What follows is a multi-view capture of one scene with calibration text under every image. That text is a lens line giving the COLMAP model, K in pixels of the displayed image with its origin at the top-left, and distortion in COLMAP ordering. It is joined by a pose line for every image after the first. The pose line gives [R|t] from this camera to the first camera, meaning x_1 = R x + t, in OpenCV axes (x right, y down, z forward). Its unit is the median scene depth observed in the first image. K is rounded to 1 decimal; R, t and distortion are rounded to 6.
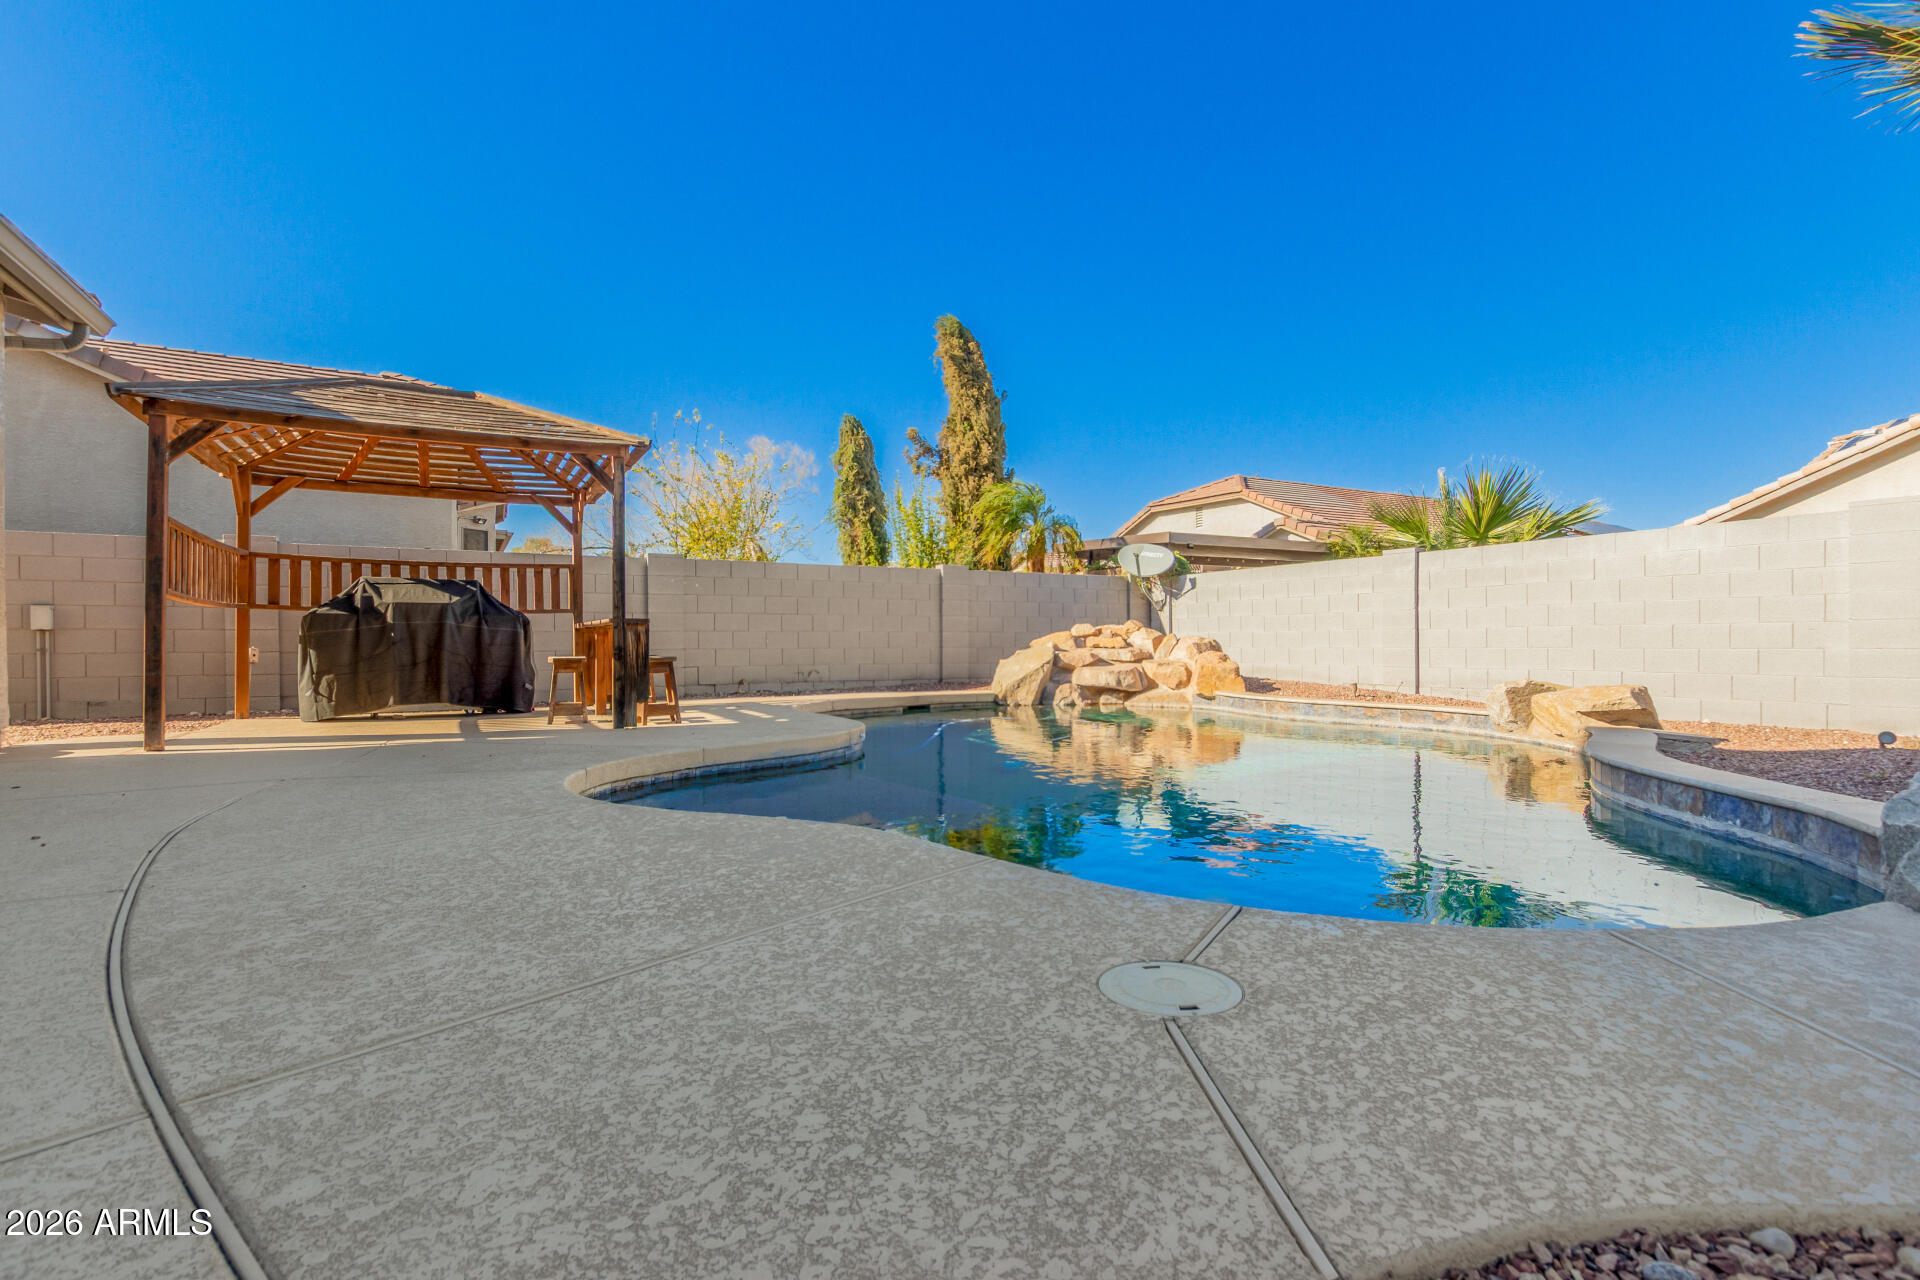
lens RADIAL K [[921.5, 0, 960.0], [0, 921.5, 640.0], [0, 0, 1]] dist [0.003853, 0.000378]
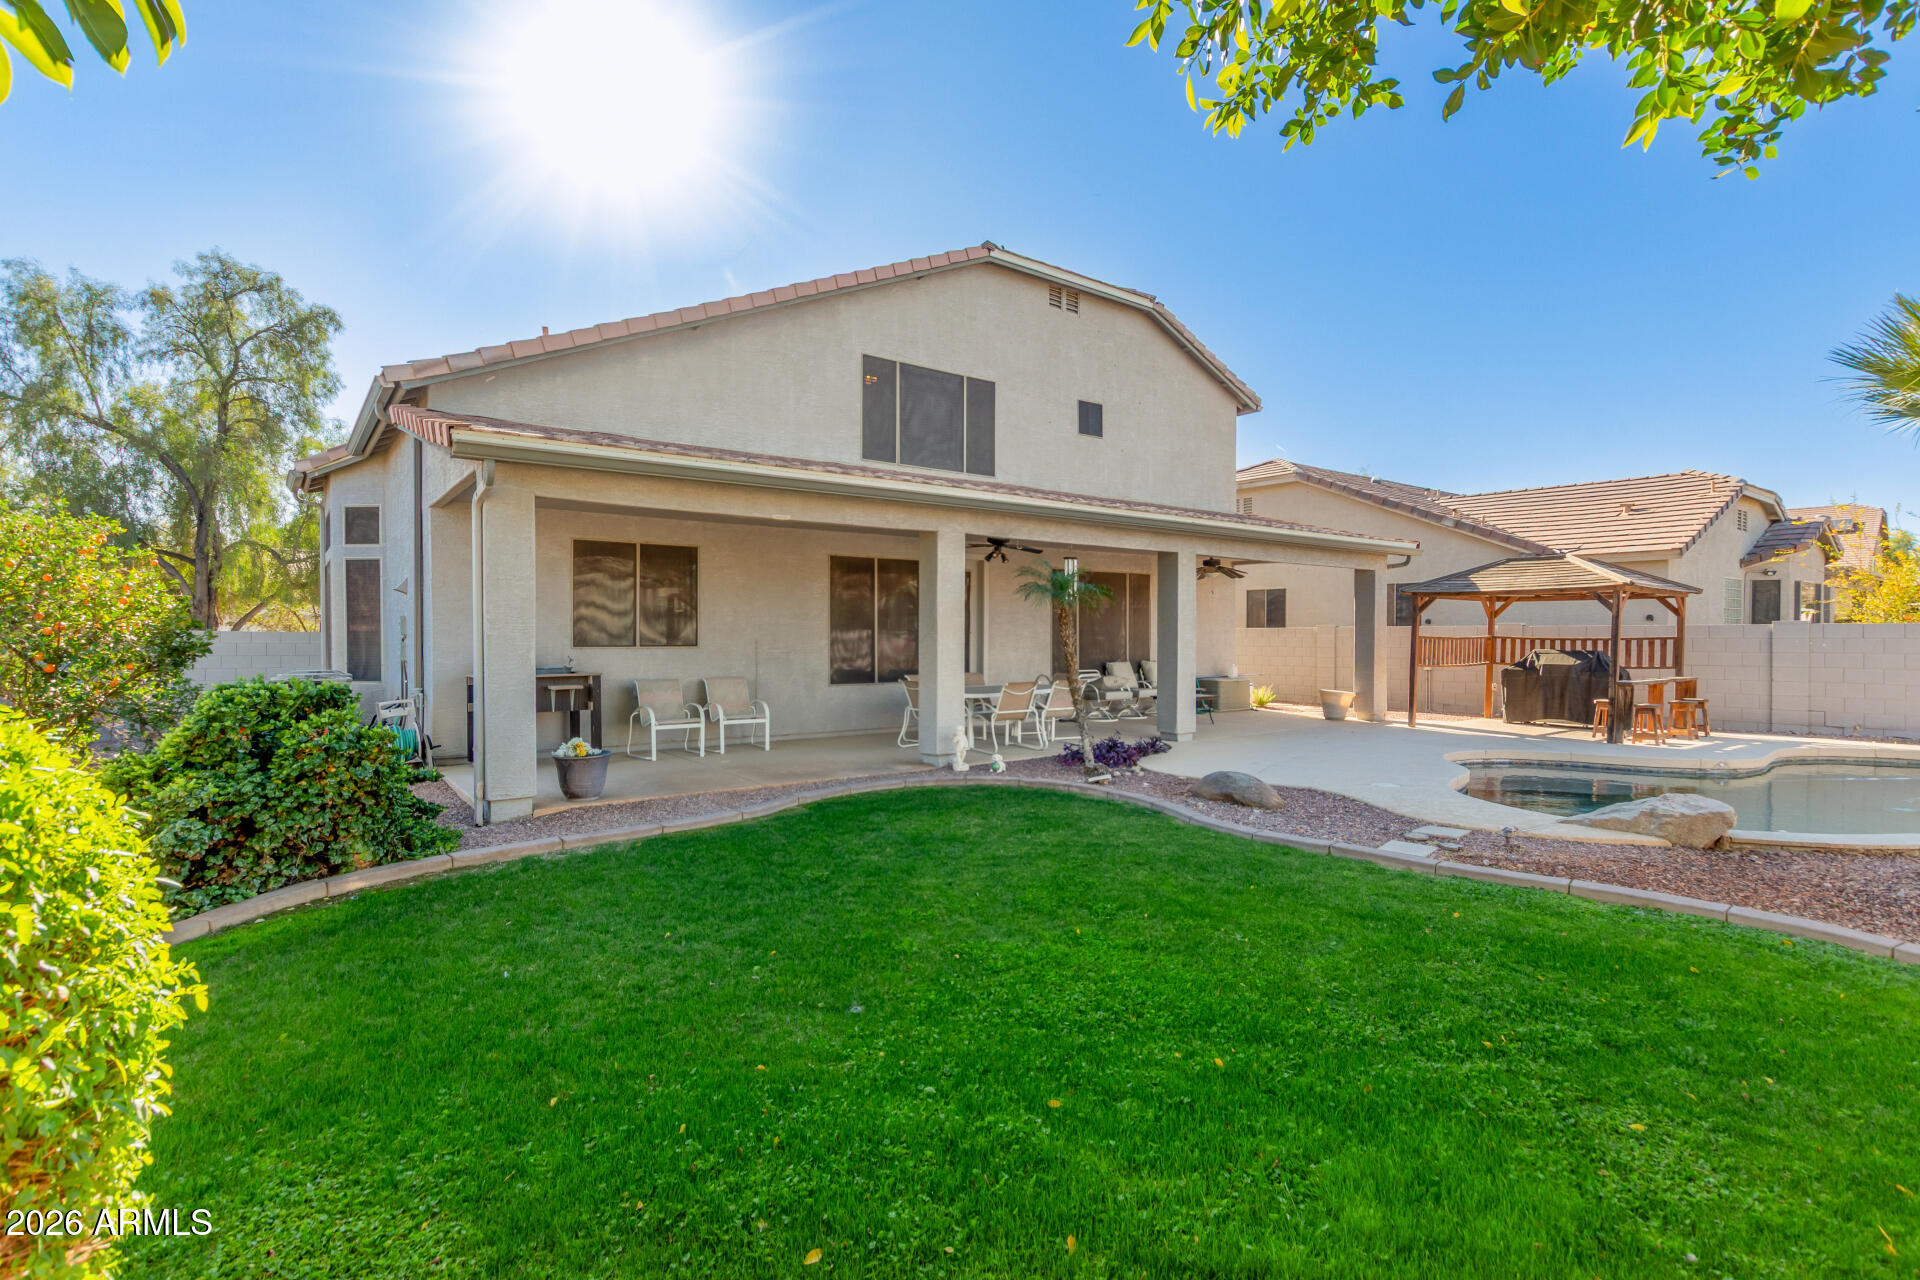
lens RADIAL K [[911.6, 0, 960.0], [0, 911.6, 640.0], [0, 0, 1]] dist [0.005222, 0.000689]
pose [[0.151227, 0.009397, -0.988454, 0.775662], [-0.001666, 0.999956, 0.009252, -0.077099], [0.988498, 0.000248, 0.151236, -0.343786]]
